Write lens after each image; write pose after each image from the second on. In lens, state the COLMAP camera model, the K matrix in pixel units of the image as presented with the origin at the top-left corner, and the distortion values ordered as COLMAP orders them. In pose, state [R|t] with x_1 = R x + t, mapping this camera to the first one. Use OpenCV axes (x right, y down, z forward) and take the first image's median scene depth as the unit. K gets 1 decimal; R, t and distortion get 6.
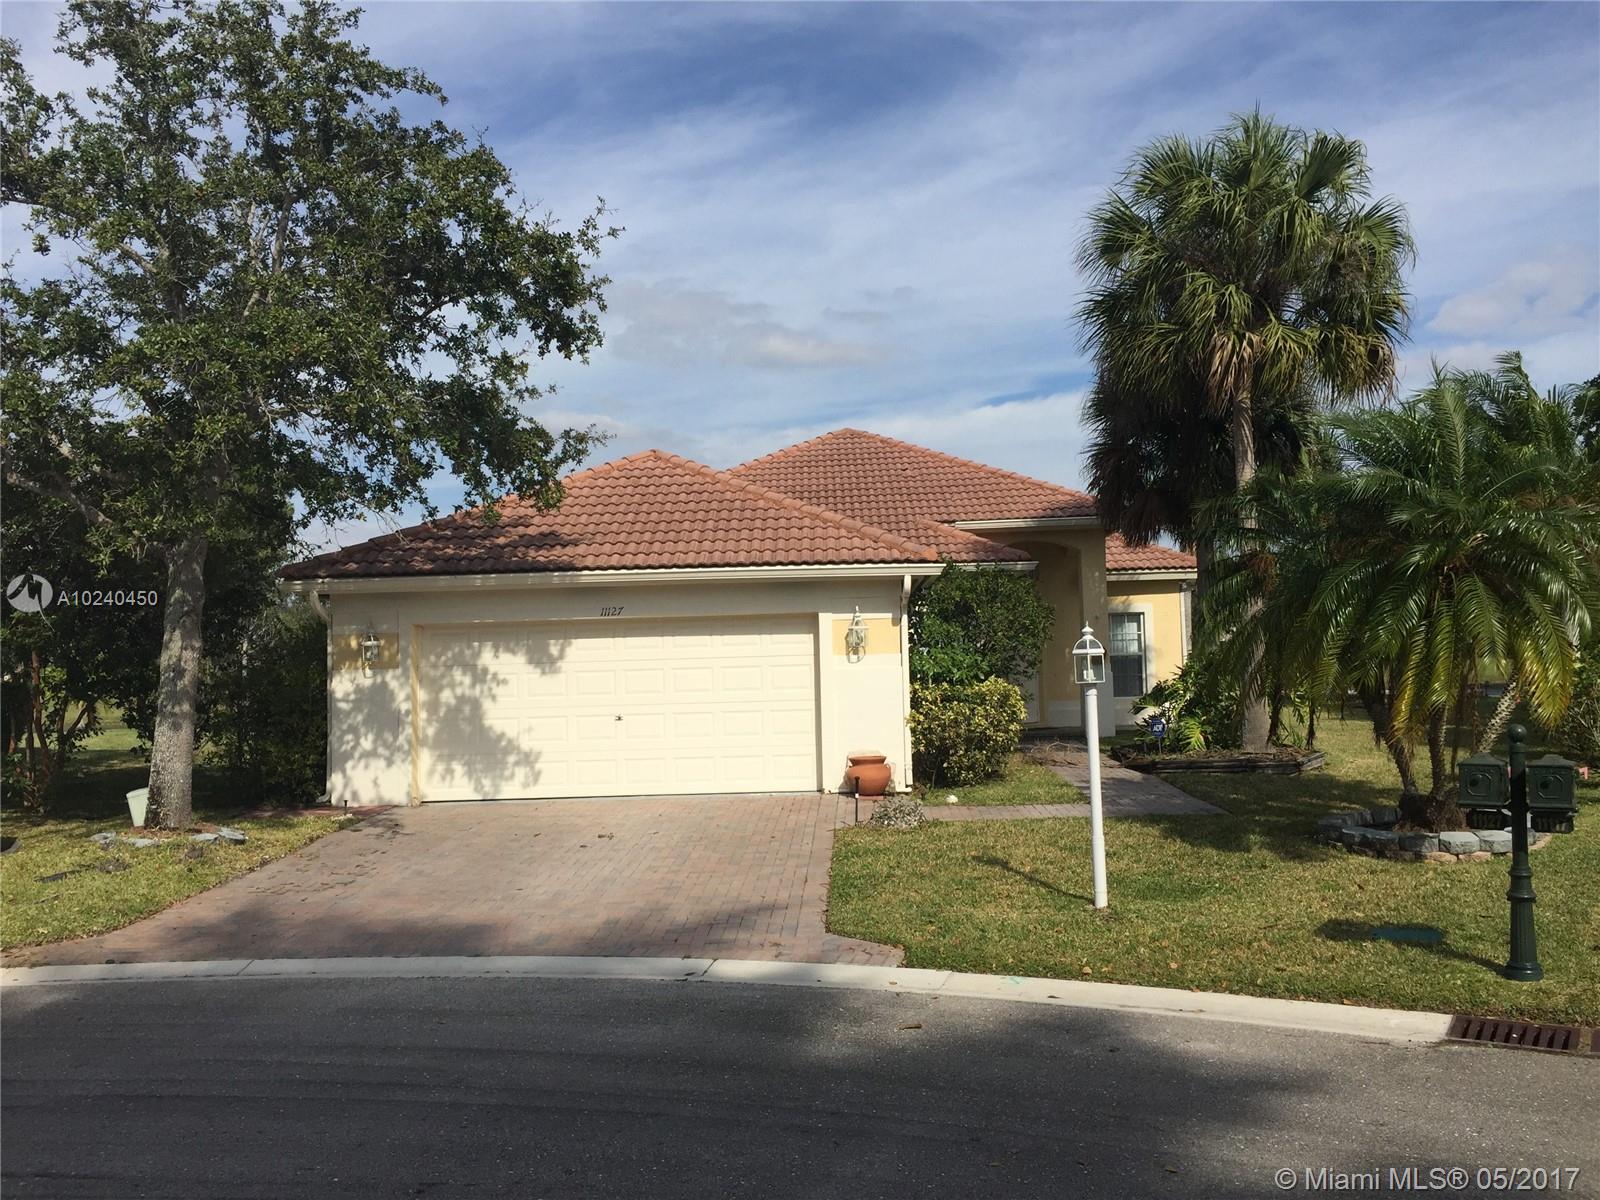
lens RADIAL K [[1362.6, 0, 800.0], [0, 1362.6, 600.0], [0, 0, 1]] dist [0.003044, -0.002211]
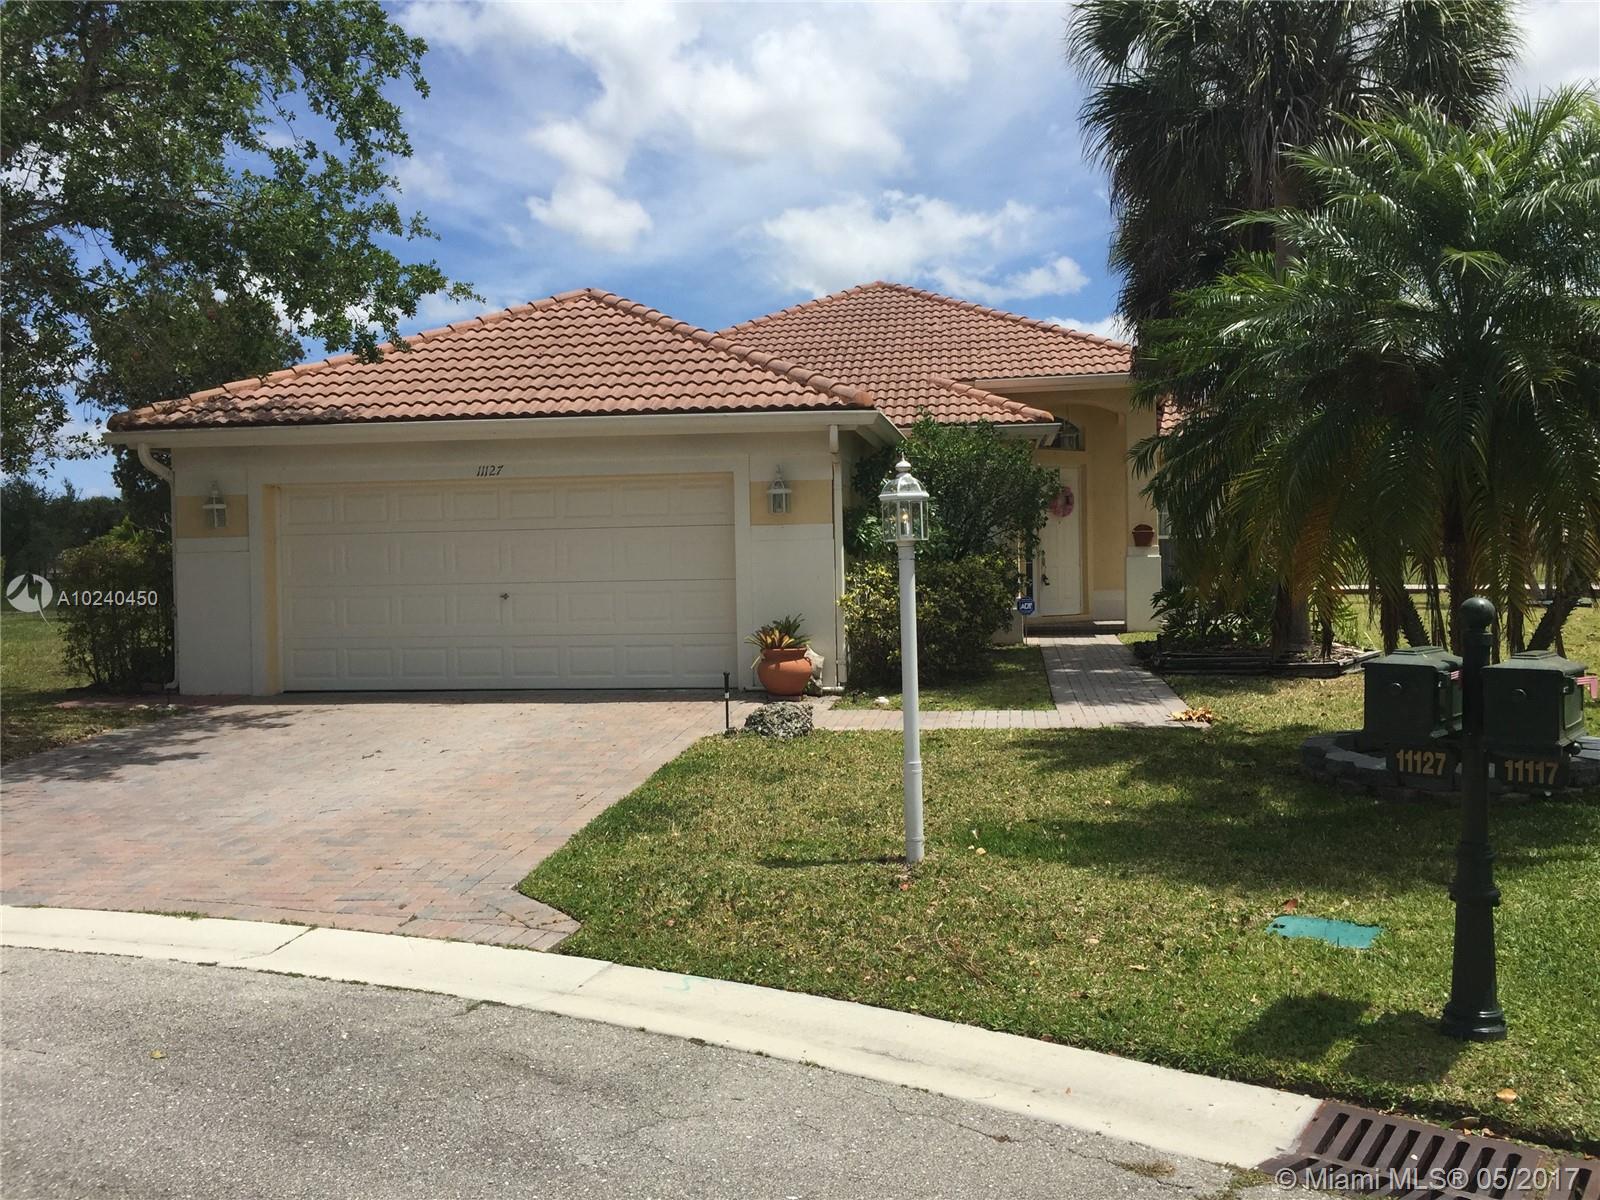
lens RADIAL K [[1362.6, 0, 800.0], [0, 1362.6, 600.0], [0, 0, 1]] dist [0.003044, -0.002211]
pose [[0.995101, 0.009642, -0.098394, 0.132157], [-0.001983, 0.996979, 0.077648, 0.021497], [0.098846, -0.077072, 0.992114, 0.182181]]
